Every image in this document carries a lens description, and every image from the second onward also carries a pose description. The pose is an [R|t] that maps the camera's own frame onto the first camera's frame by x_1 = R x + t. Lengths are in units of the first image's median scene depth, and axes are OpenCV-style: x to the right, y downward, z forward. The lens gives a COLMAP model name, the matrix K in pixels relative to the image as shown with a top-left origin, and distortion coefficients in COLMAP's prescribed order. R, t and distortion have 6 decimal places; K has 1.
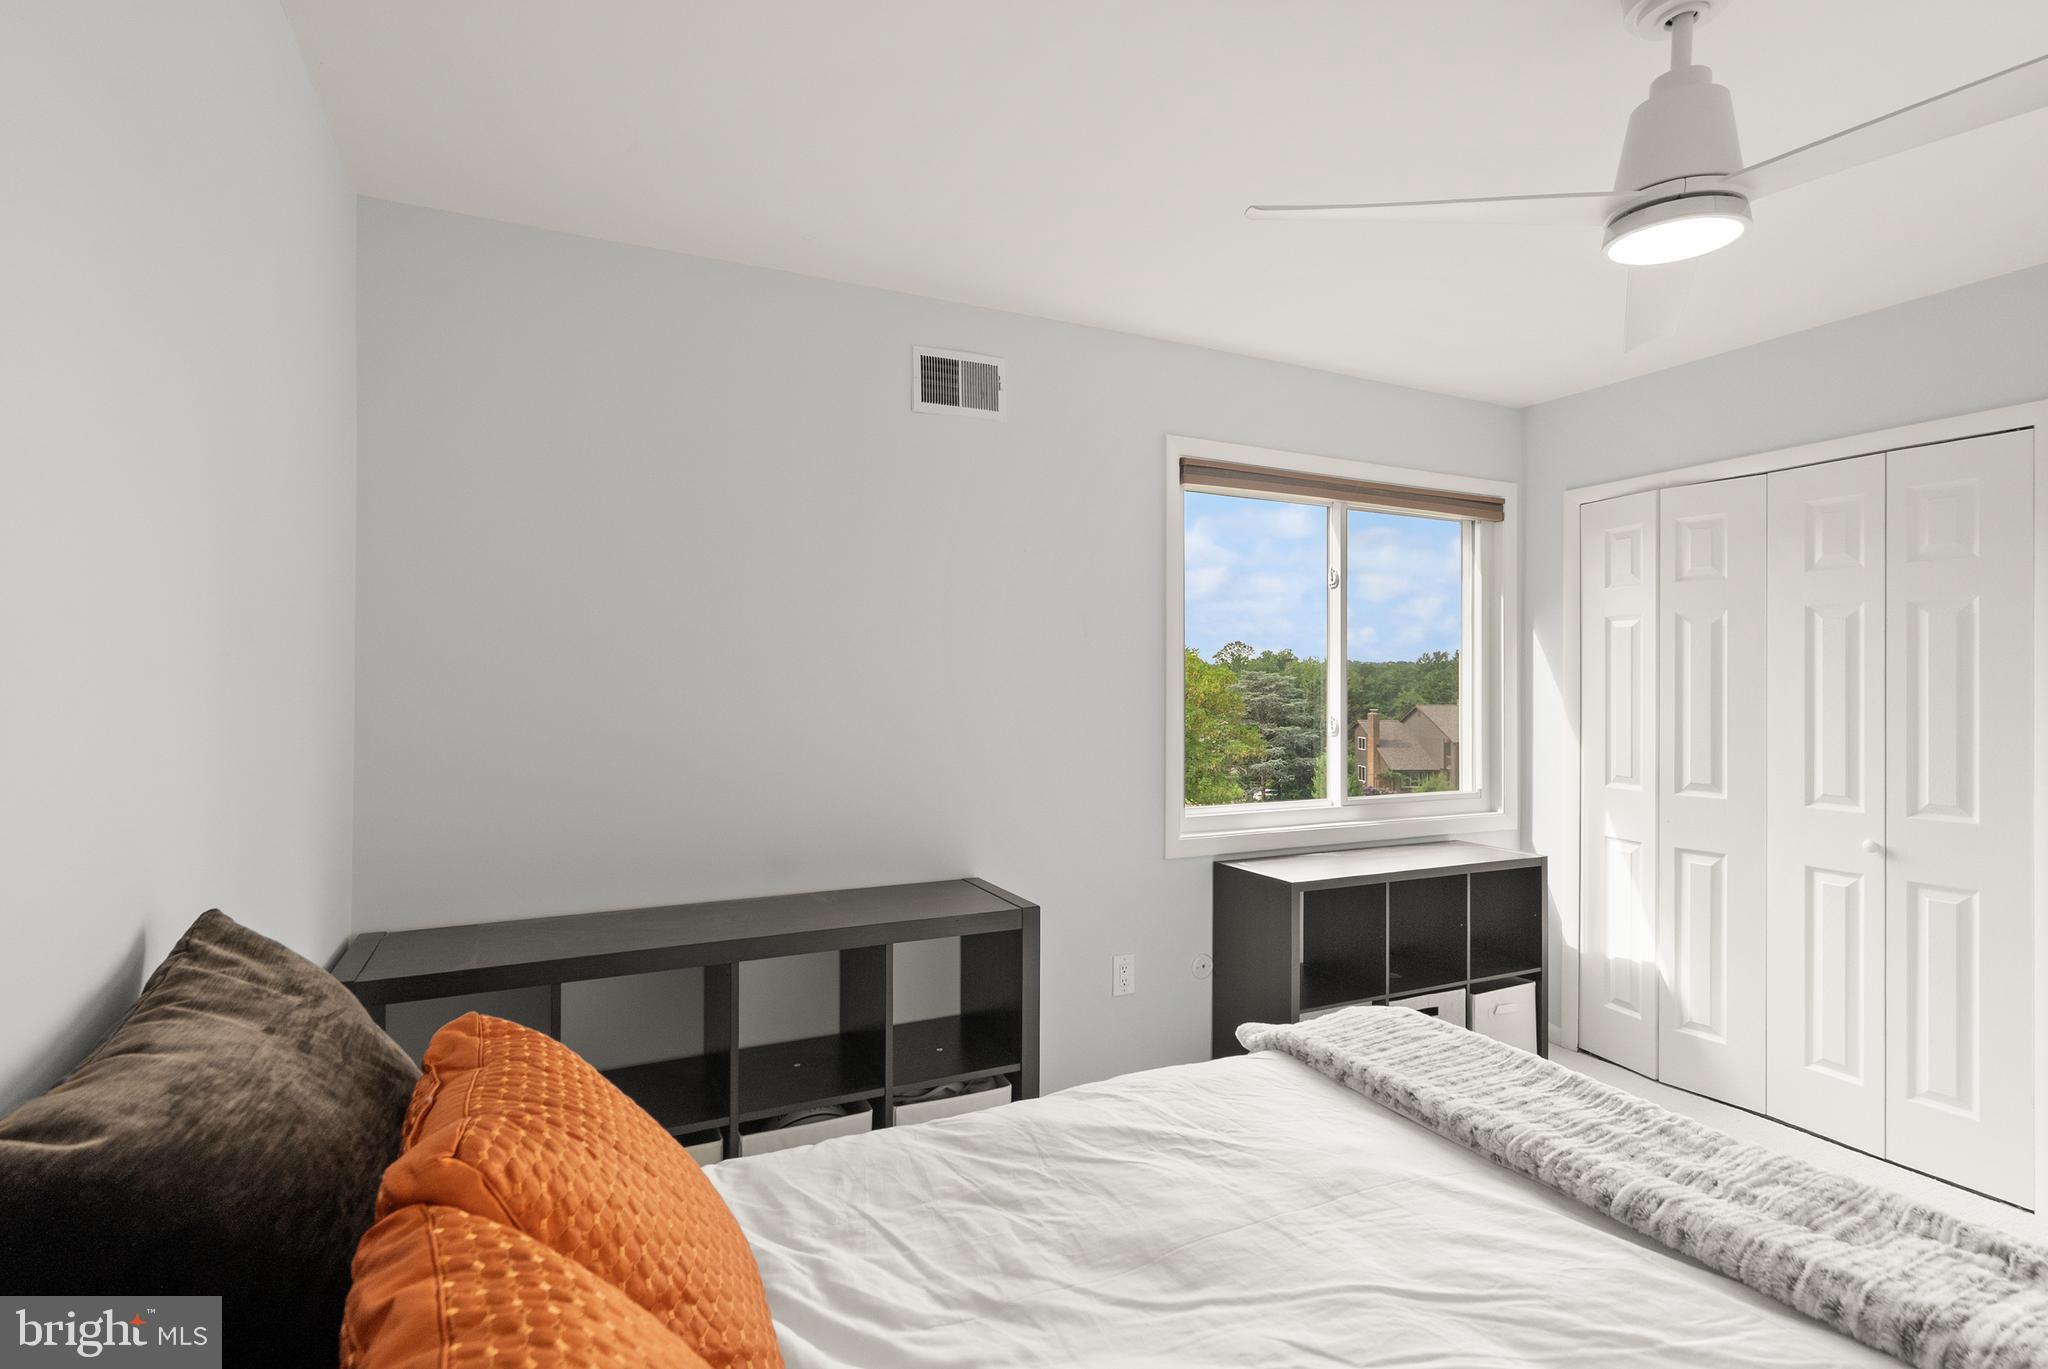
lens RADIAL K [[961.6, 0, 1017.3], [0, 961.6, 679.2], [0, 0, 1]] dist [-0.013873, 0.006852]
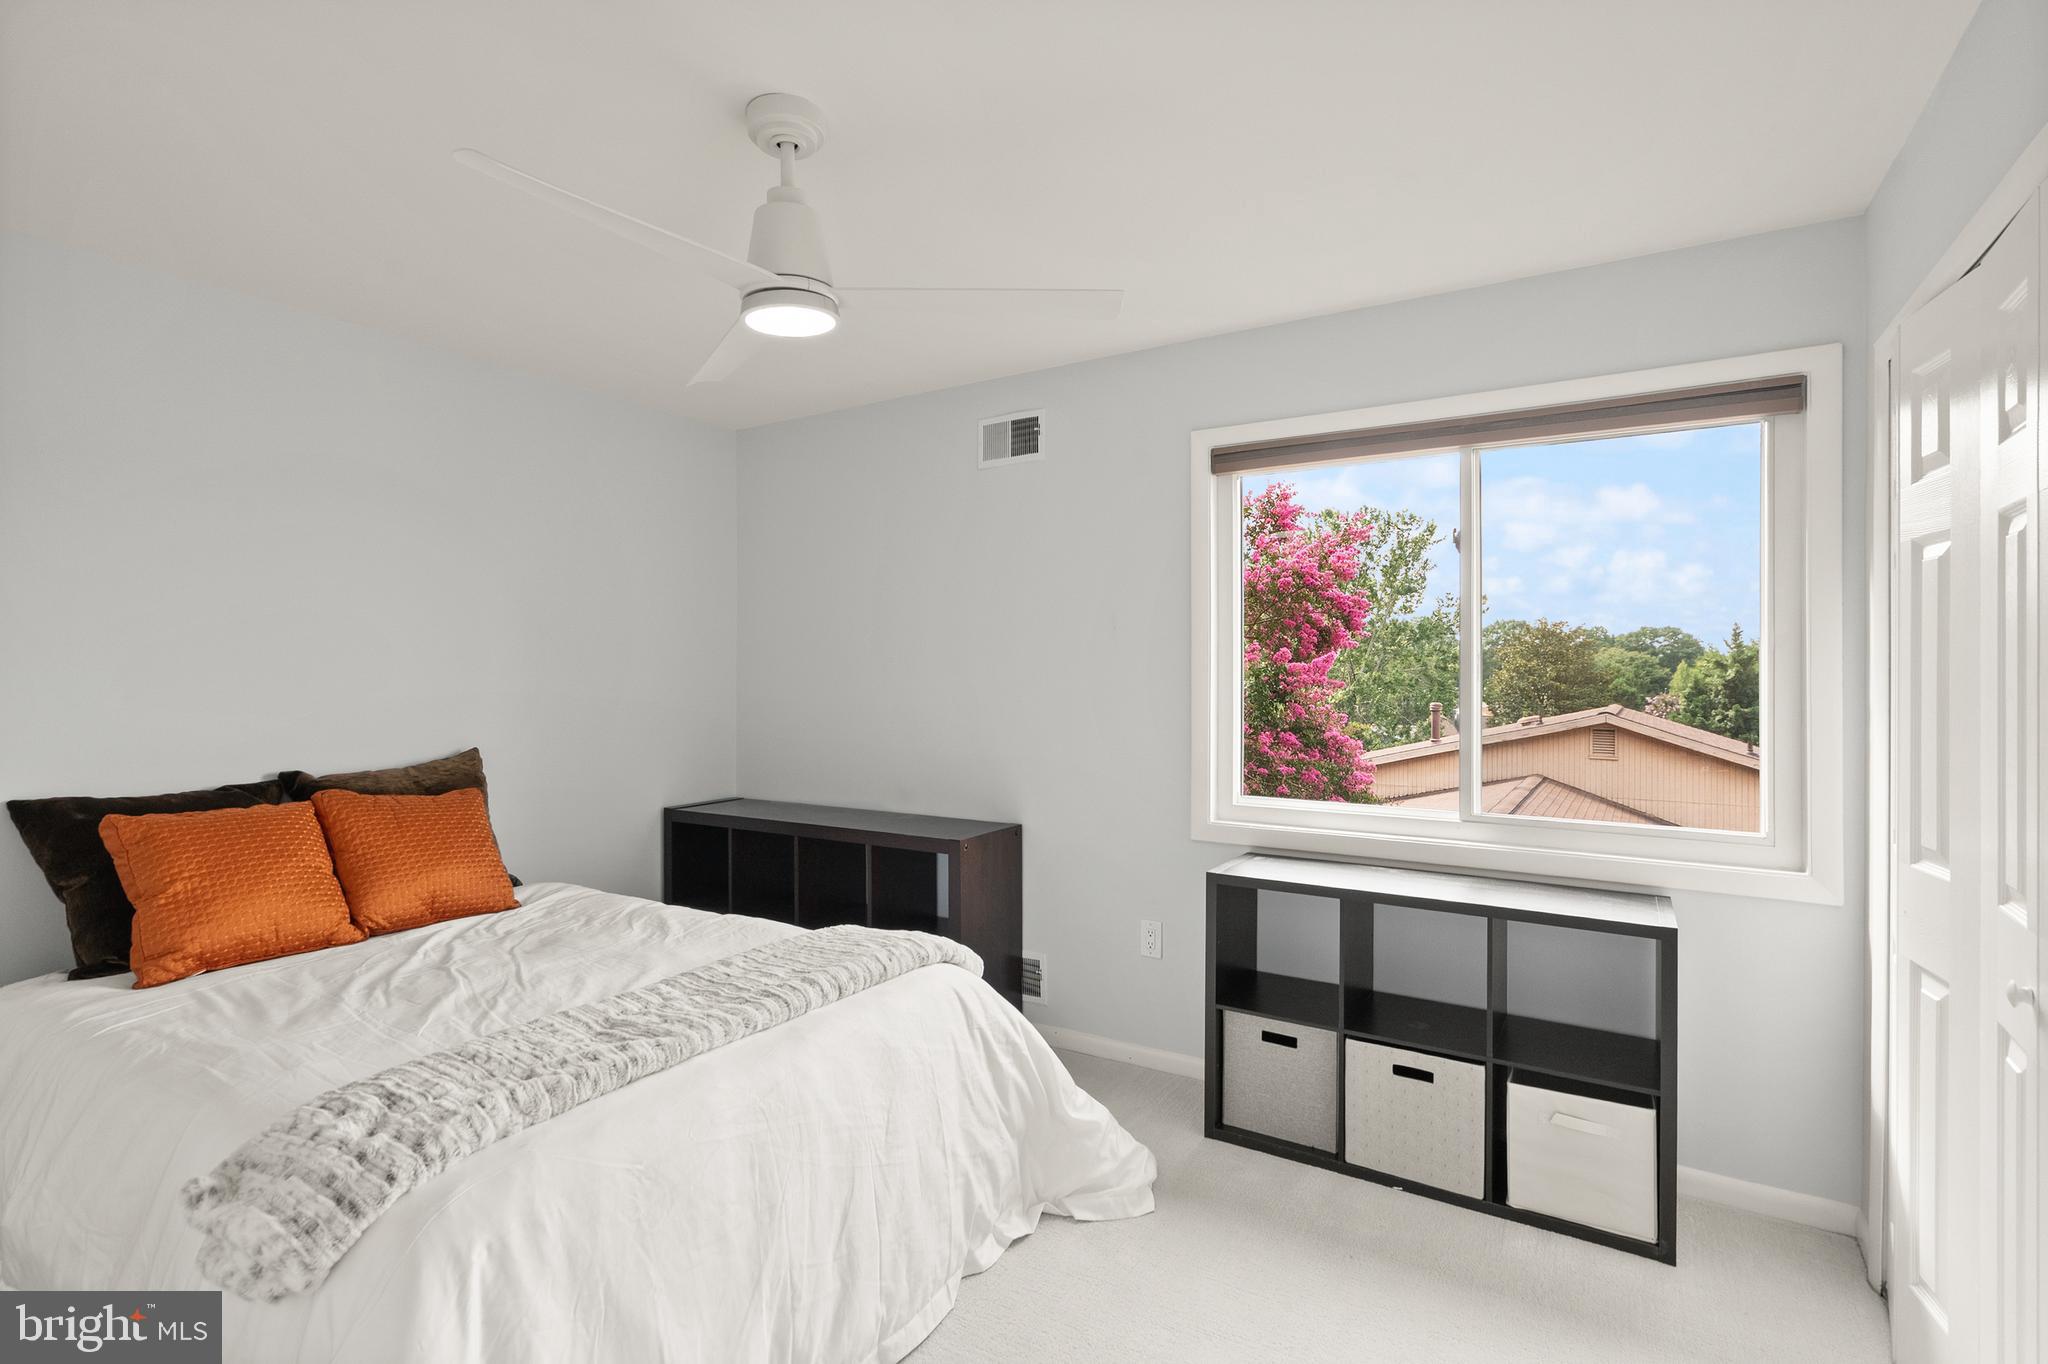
lens RADIAL K [[961.6, 0, 1017.3], [0, 961.6, 676.7], [0, 0, 1]] dist [-0.013873, 0.006852]
pose [[0.542852, -0.002095, -0.839826, 0.953548], [0.004539, 0.999990, 0.000440, 0.009468], [0.839816, -0.004051, 0.542856, 0.284569]]
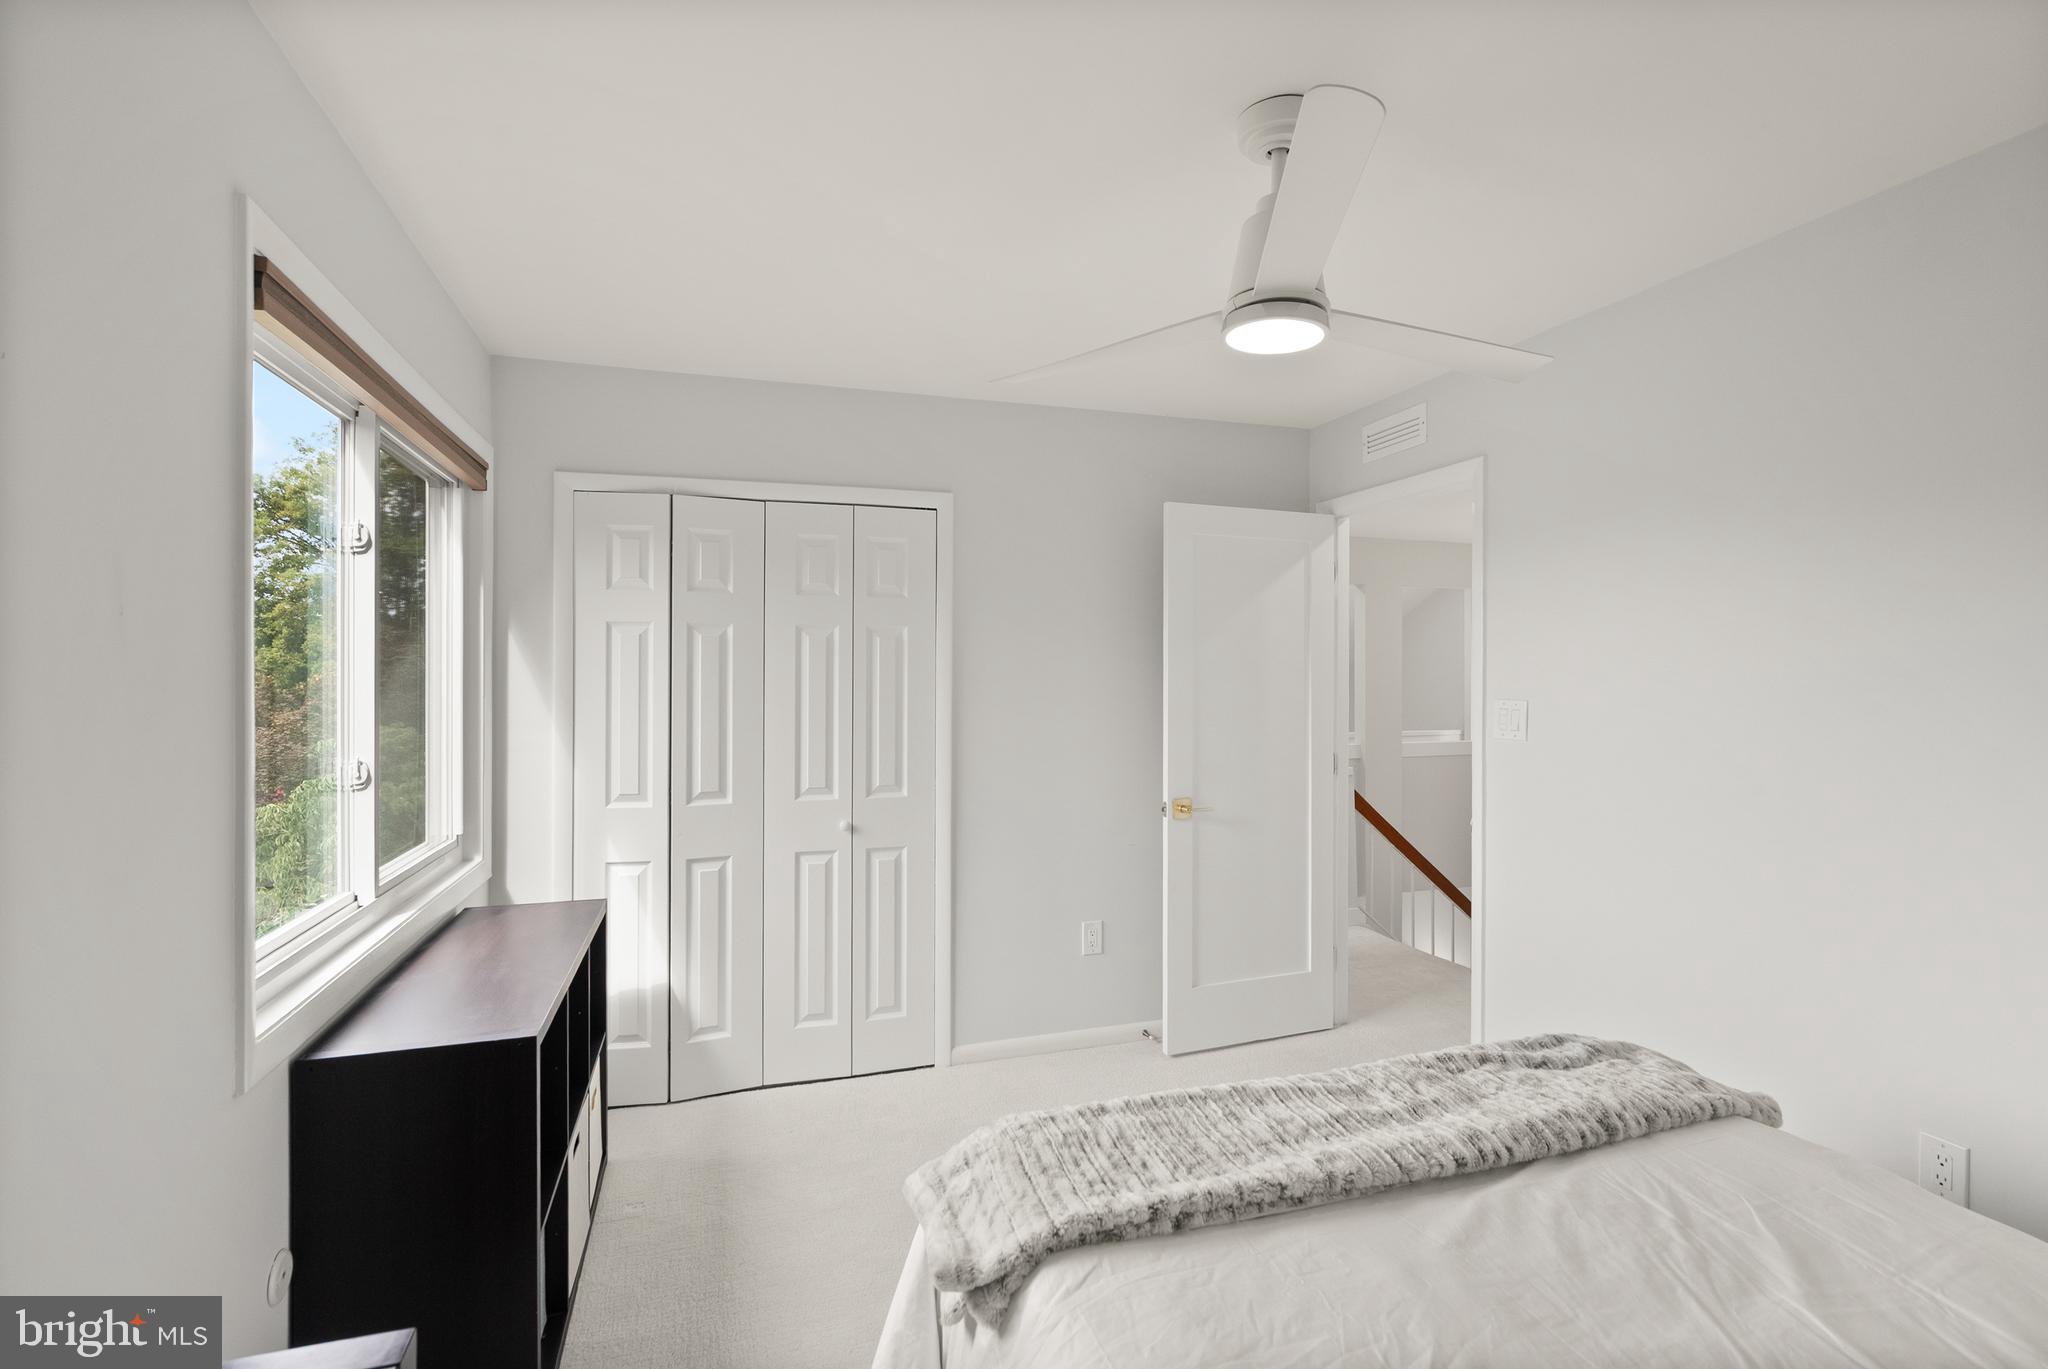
lens RADIAL K [[946.4, 0, 1015.5], [0, 946.4, 677.0], [0, 0, 1]] dist [-0.000763, 0.007834]
pose [[0.152410, -0.007219, 0.988291, -0.255003], [-0.001751, 0.999970, 0.007575, -0.023564], [-0.988316, -0.002885, 0.152393, 0.571930]]
